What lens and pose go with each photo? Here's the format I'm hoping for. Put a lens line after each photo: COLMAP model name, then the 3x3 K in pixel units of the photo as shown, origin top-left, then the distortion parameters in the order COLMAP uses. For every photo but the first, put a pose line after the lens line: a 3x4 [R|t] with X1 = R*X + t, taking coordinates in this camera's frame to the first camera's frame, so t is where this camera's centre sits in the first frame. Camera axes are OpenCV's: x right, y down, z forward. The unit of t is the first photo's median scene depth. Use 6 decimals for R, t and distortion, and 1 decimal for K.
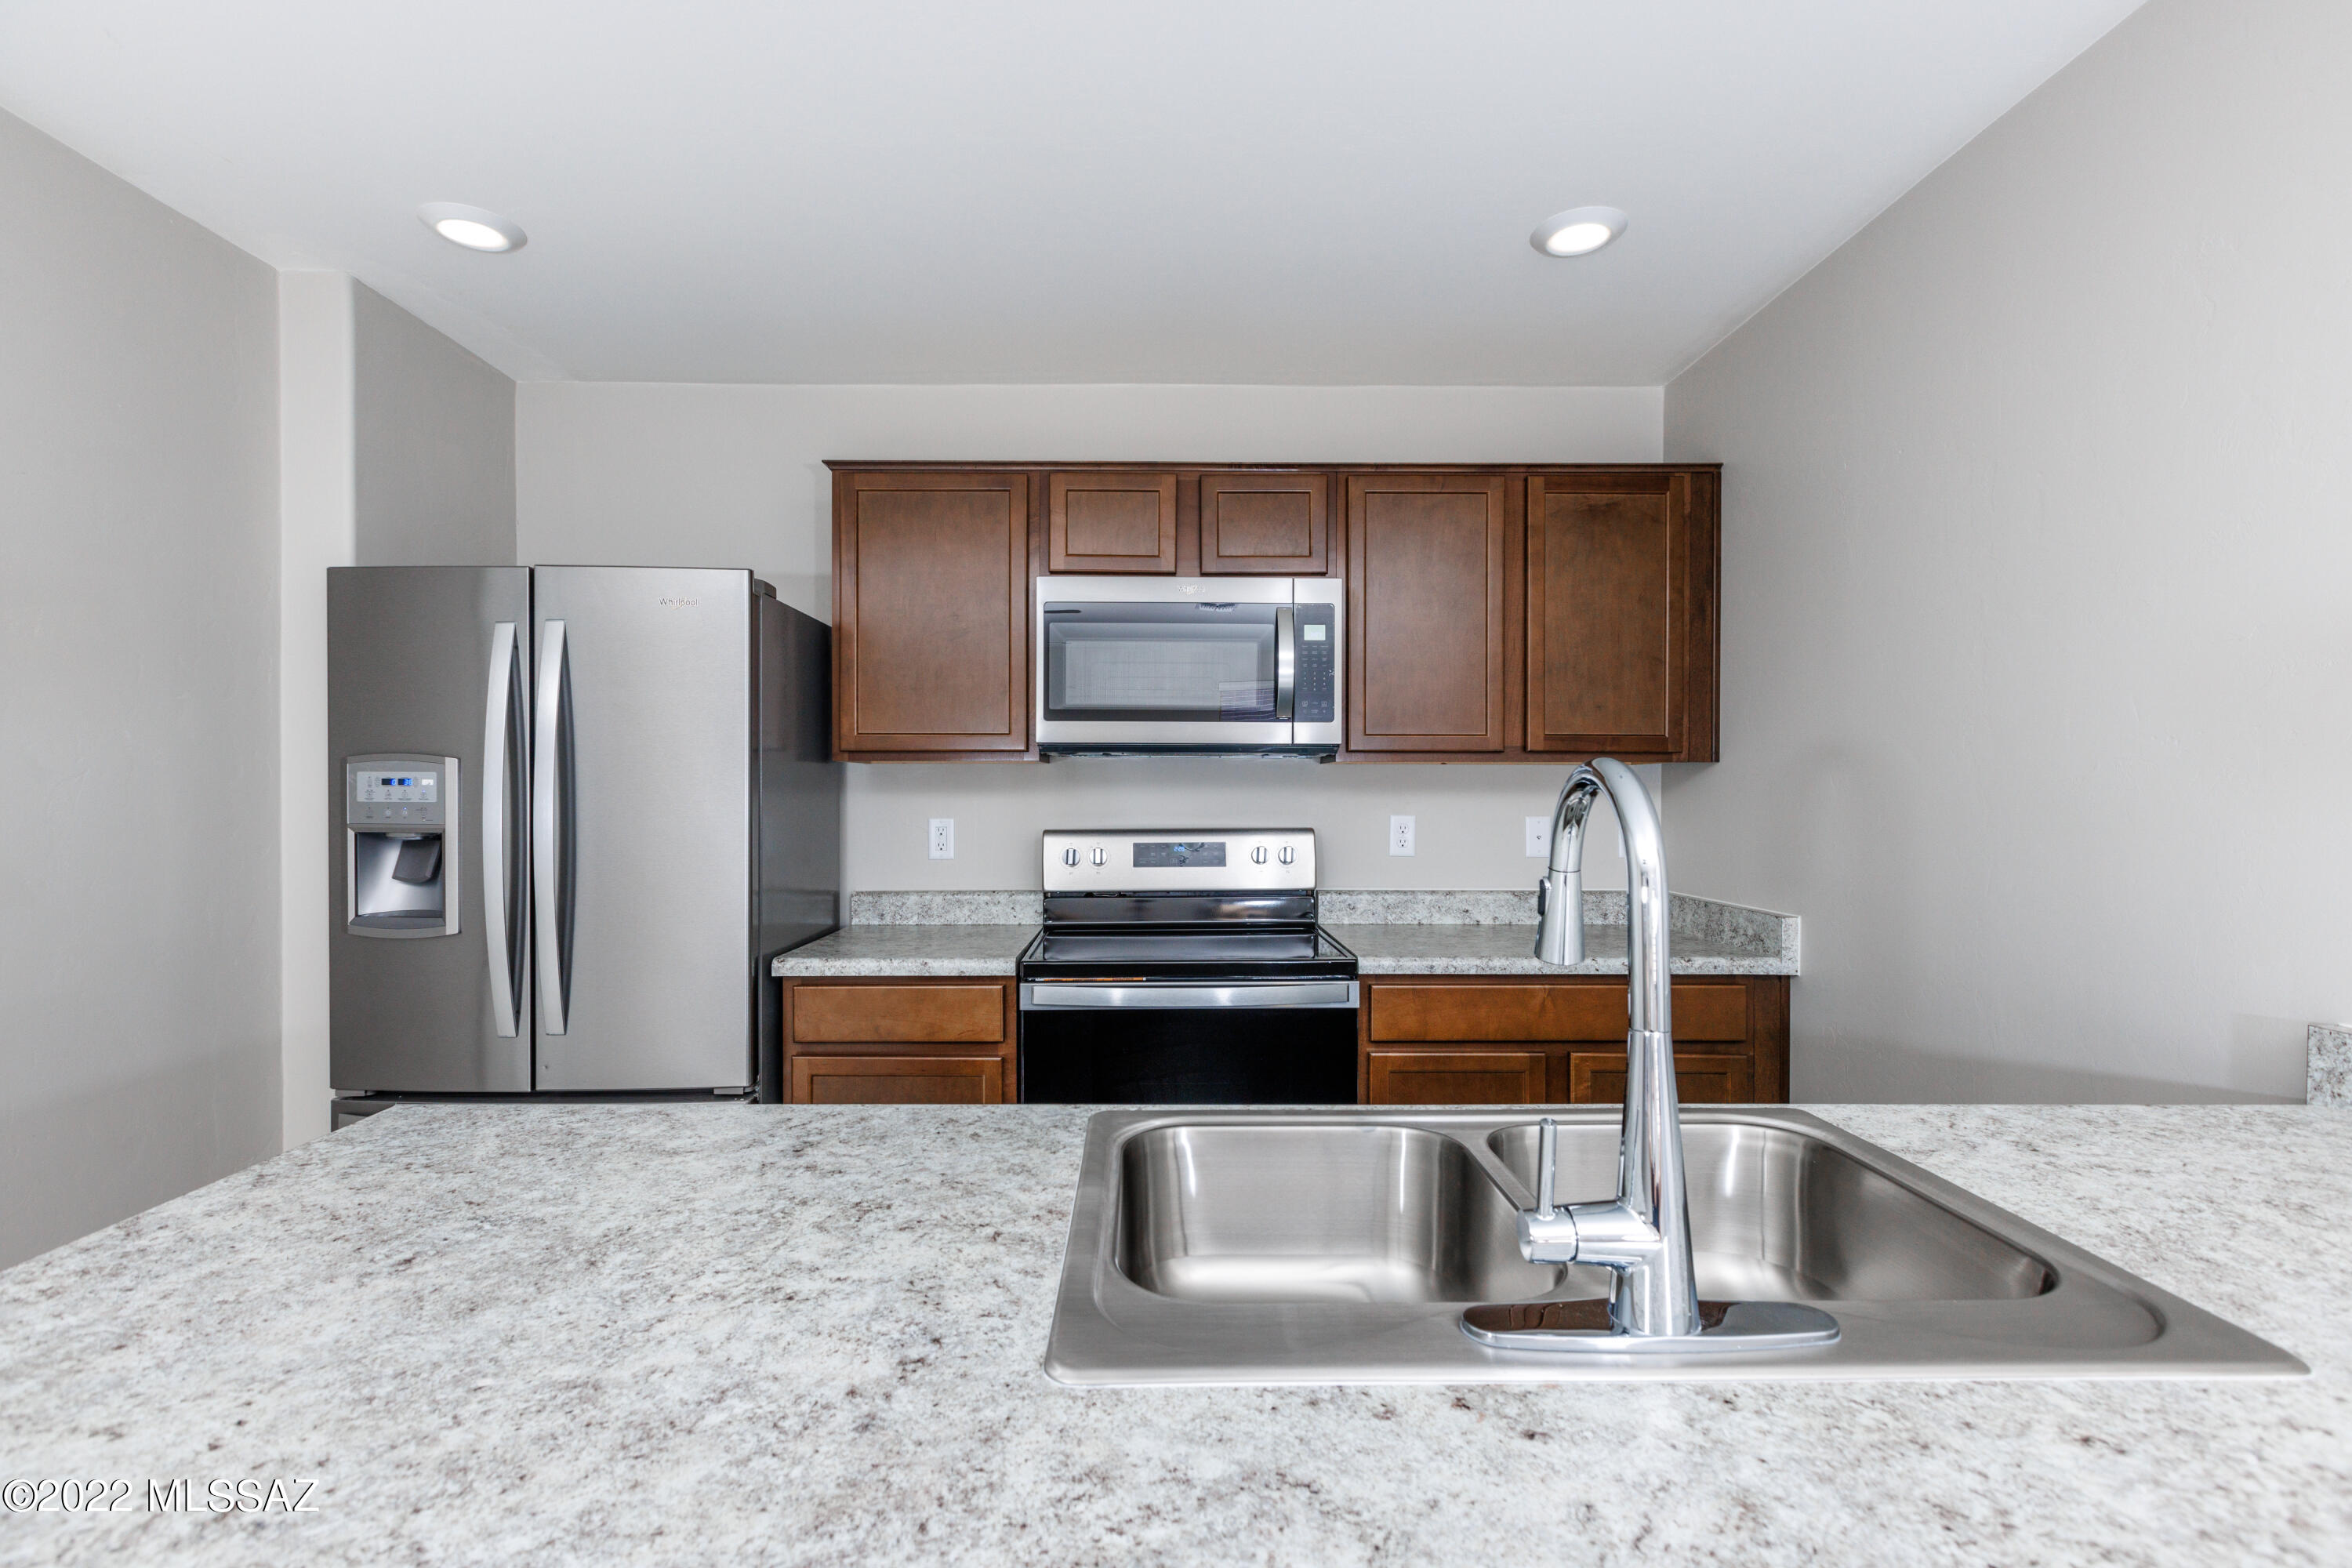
lens RADIAL K [[1073.6, 0, 1145.2], [0, 1073.6, 794.5], [0, 0, 1]] dist [0.001602, -0.000147]
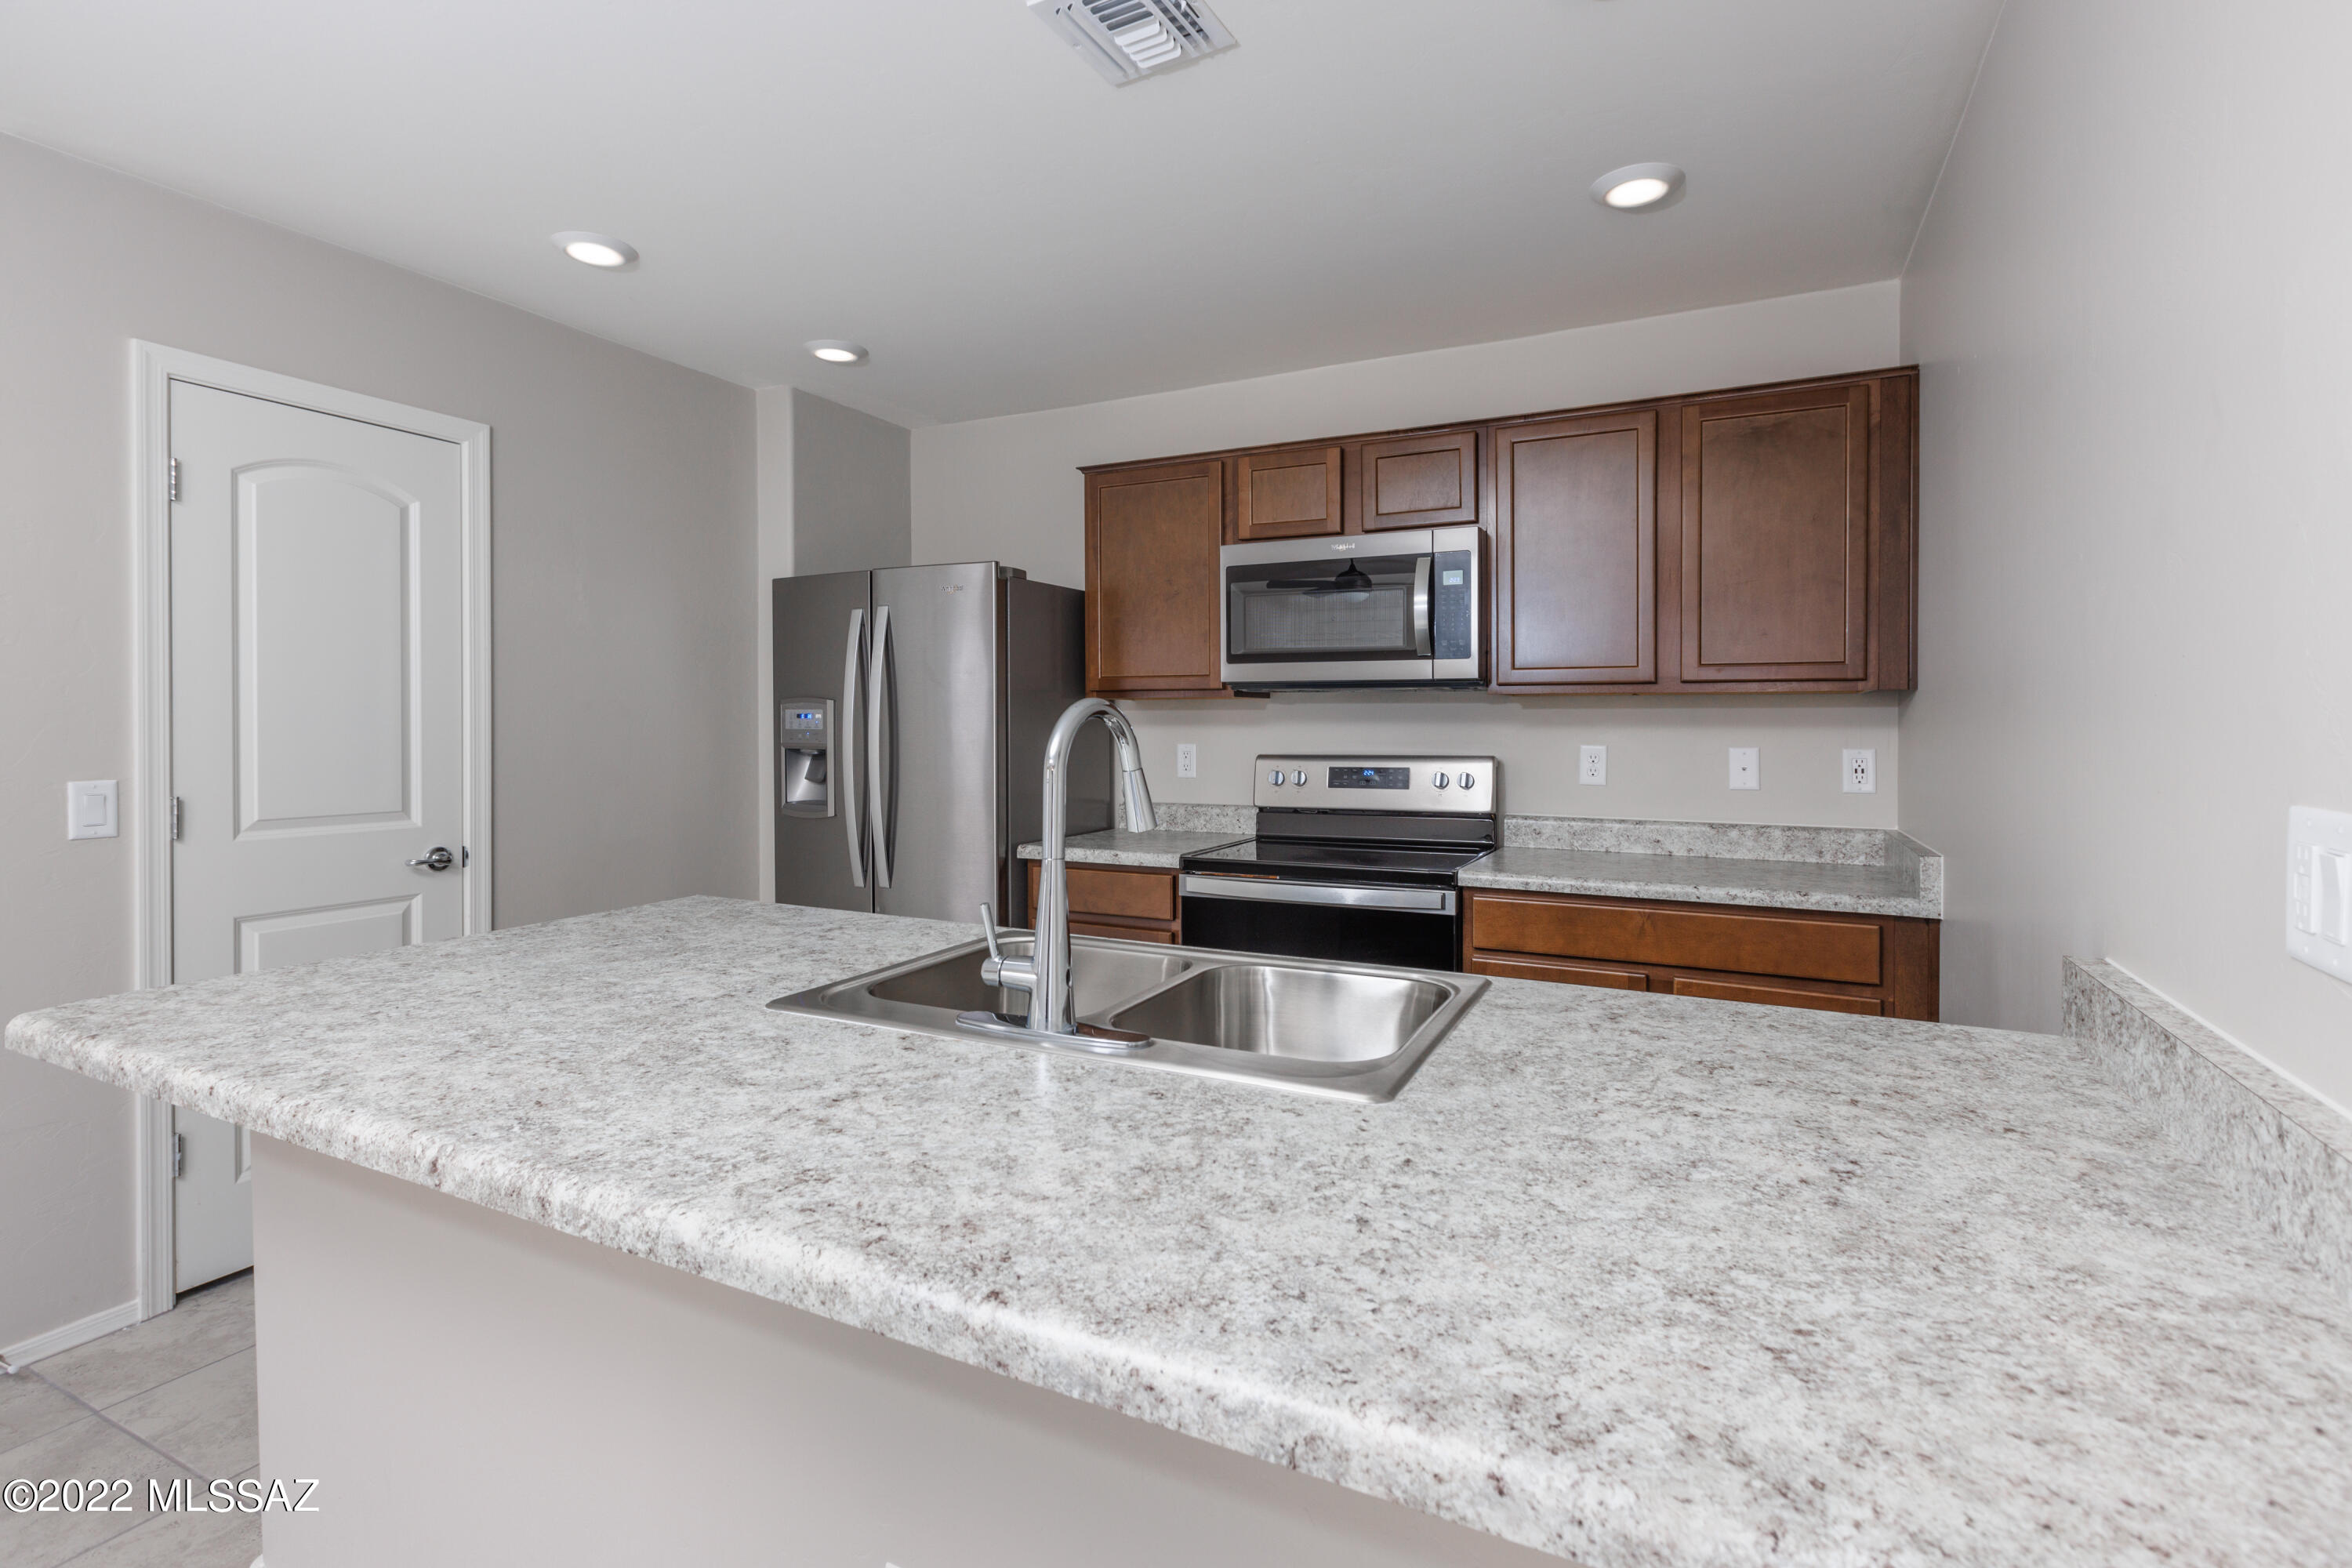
lens RADIAL K [[1095.5, 0, 1165.9], [0, 1095.5, 728.0], [0, 0, 1]] dist [-0.000546, -0.000093]
pose [[0.889931, 0.001129, -0.456095, 0.408061], [-0.000735, 0.999999, 0.001040, 0.002839], [0.456095, -0.000591, 0.889931, -0.134407]]
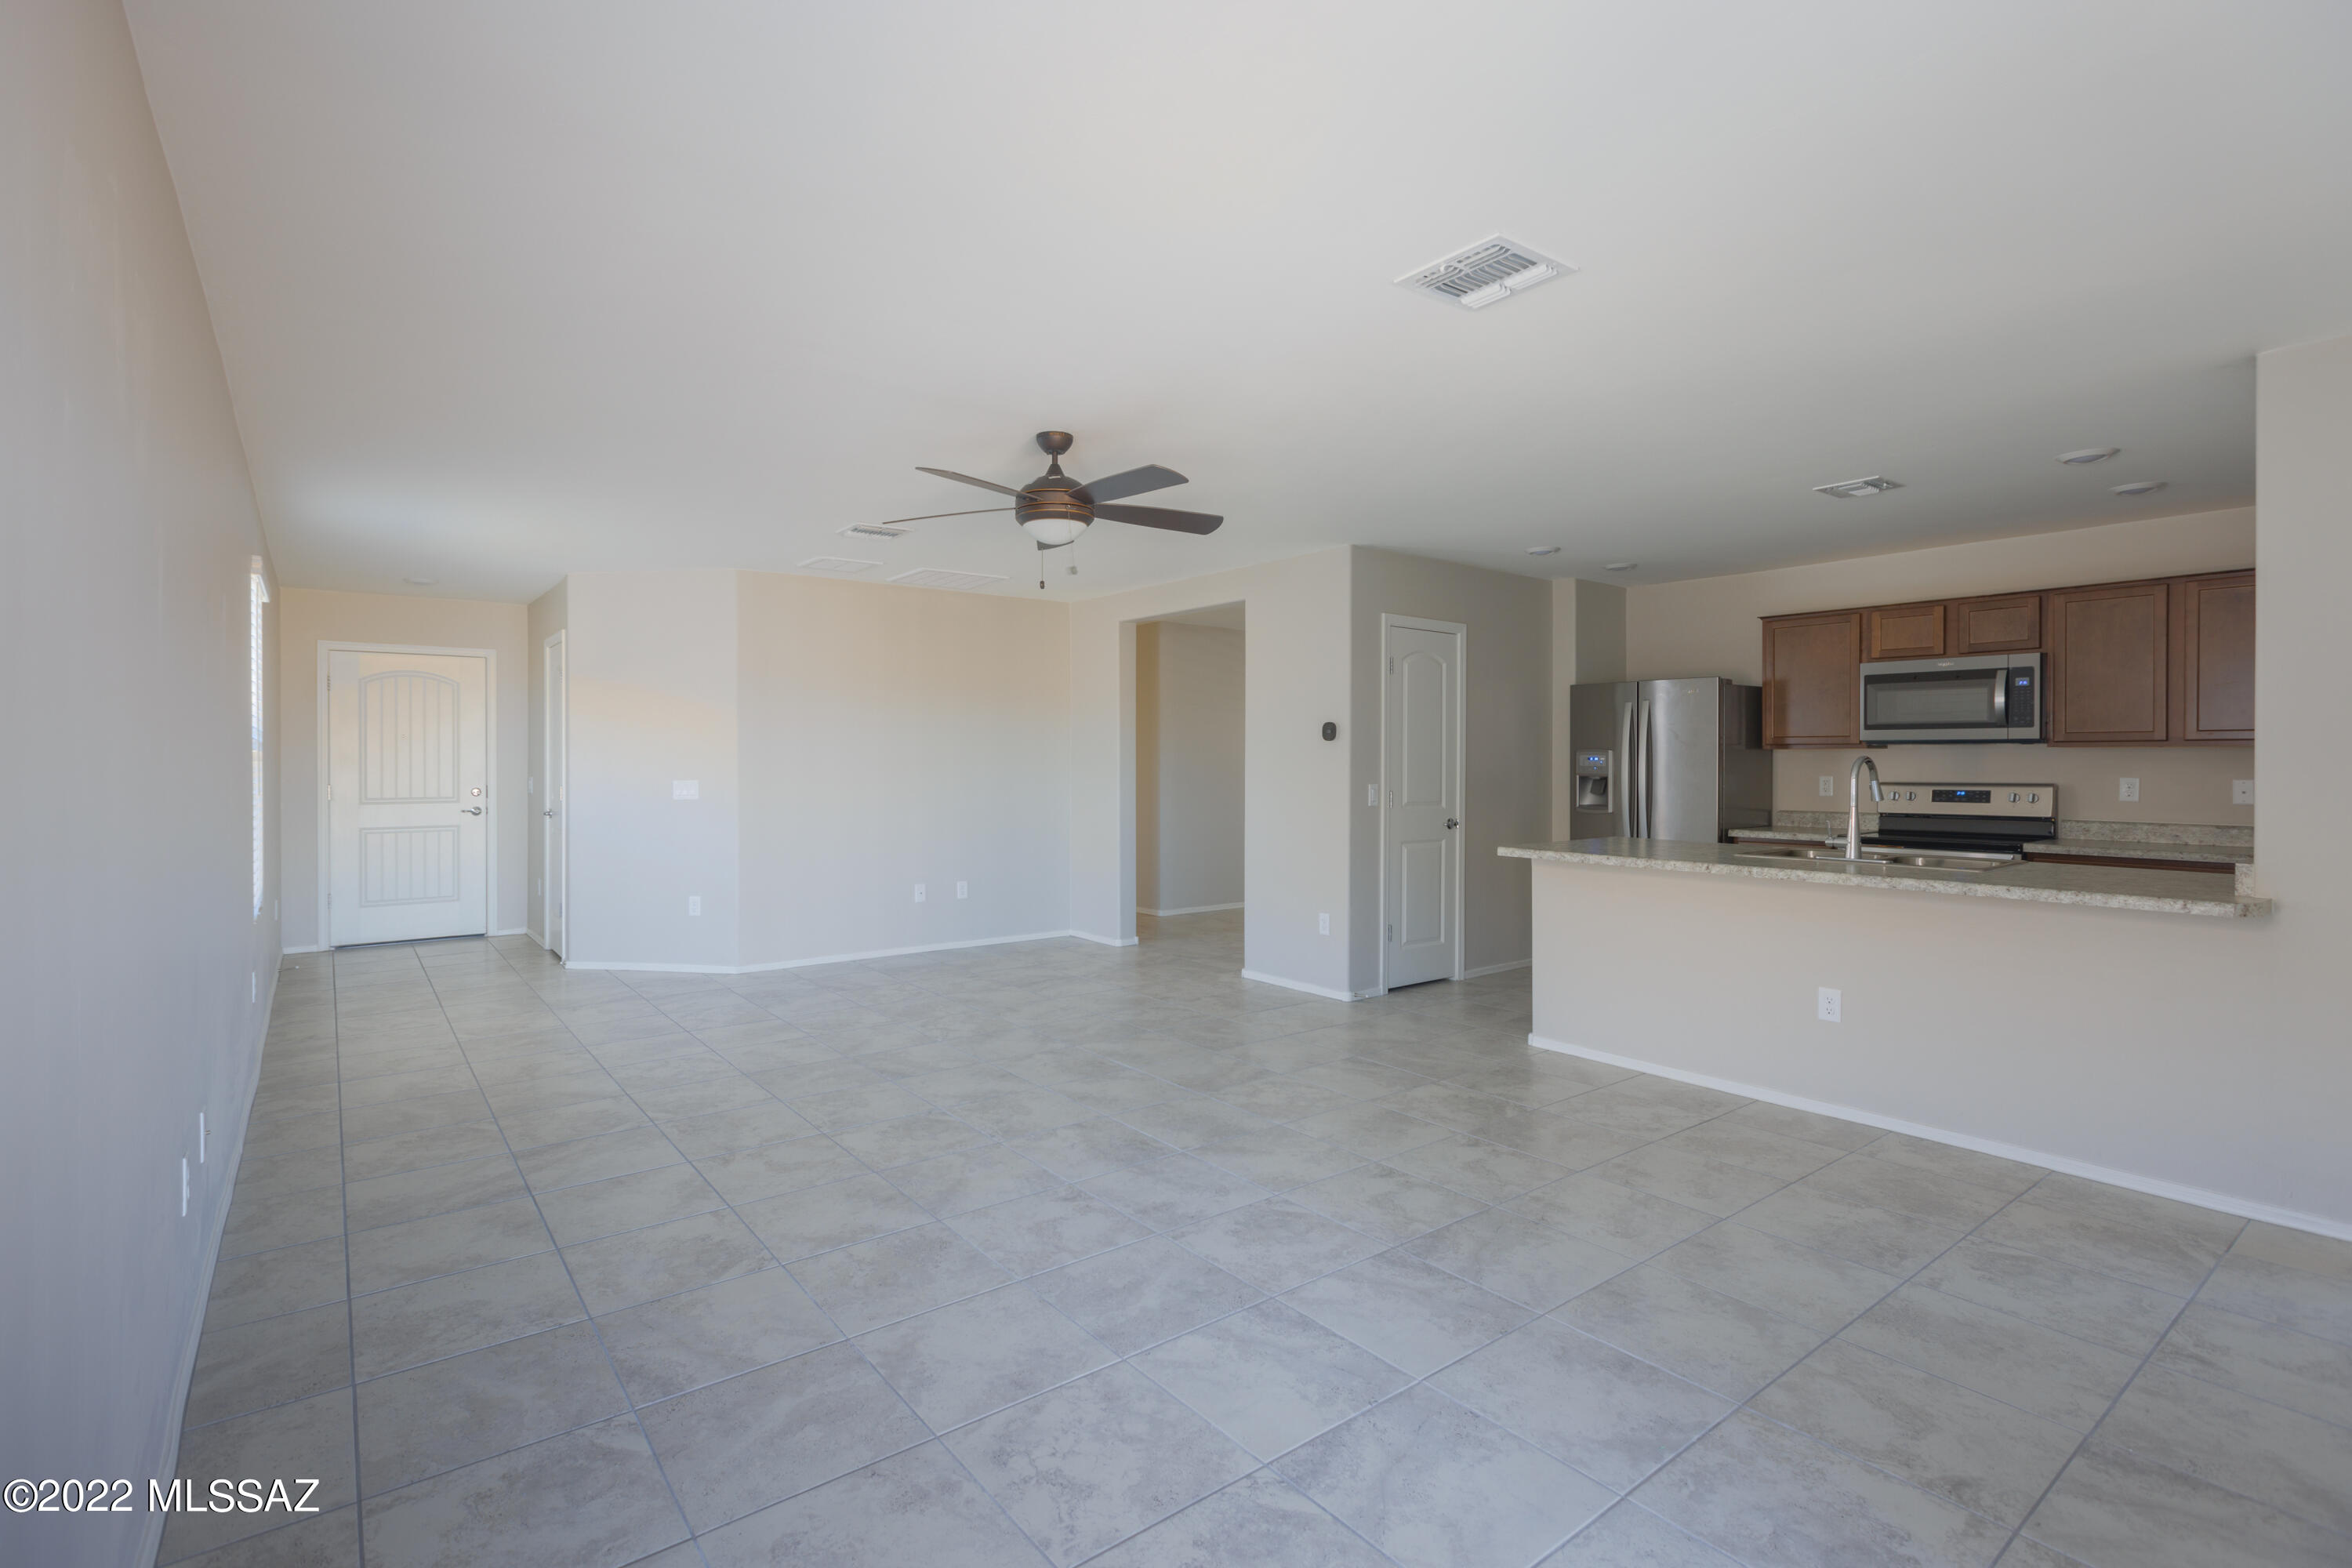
lens RADIAL K [[1067.4, 0, 1163.8], [0, 1067.4, 764.3], [0, 0, 1]] dist [-0.000410, -0.000160]
pose [[0.613135, 0.003552, -0.789970, 0.730287], [-0.003582, 0.999992, 0.001715, 0.001488], [0.789970, 0.001778, 0.613143, -1.408632]]
